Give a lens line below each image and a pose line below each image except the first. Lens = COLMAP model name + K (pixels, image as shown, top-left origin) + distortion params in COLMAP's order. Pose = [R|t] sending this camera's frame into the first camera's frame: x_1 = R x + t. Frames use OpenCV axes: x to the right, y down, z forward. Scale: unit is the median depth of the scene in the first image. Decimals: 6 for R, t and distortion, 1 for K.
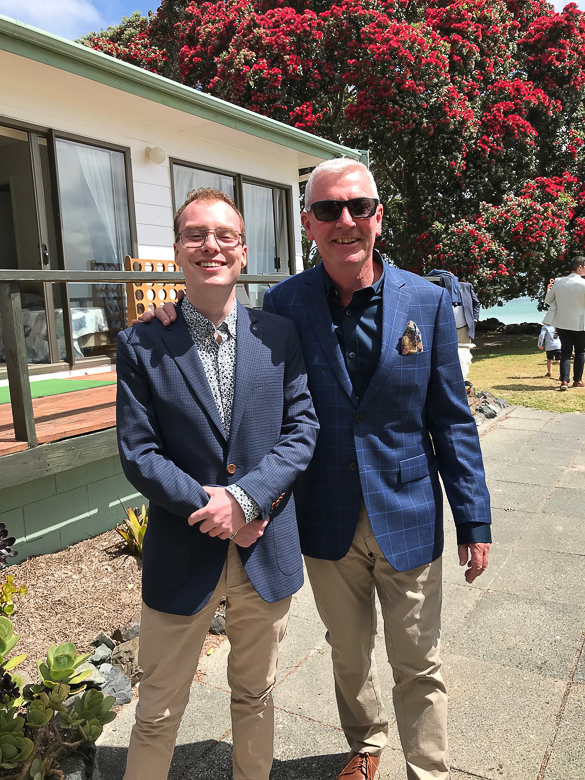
lens RADIAL K [[645.5, 0, 292.5], [0, 645.5, 390.0], [0, 0, 1]] dist [-0.006697, -0.013489]
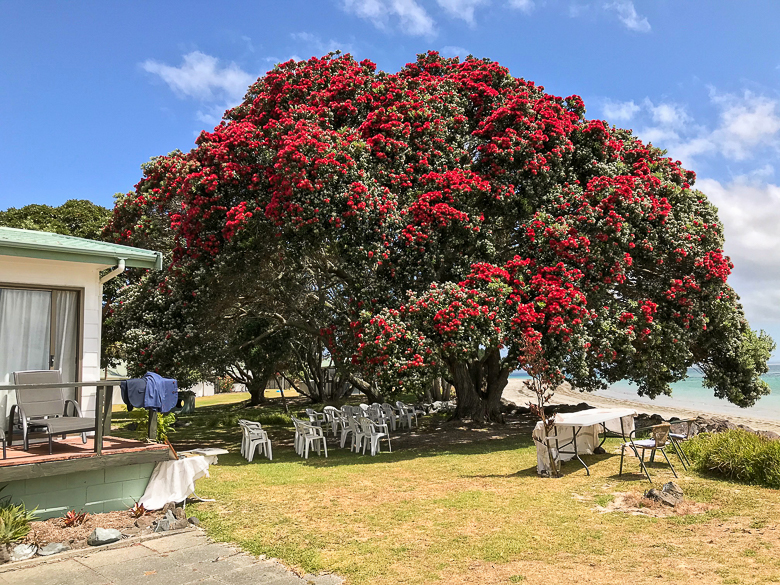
lens RADIAL K [[645.5, 0, 390.0], [0, 645.5, 292.5], [0, 0, 1]] dist [-0.006697, -0.013489]
pose [[0.971731, -0.015843, -0.235558, 0.493164], [-0.043905, 0.968215, -0.246235, -0.047804], [0.231972, 0.249616, 0.940149, 0.085546]]
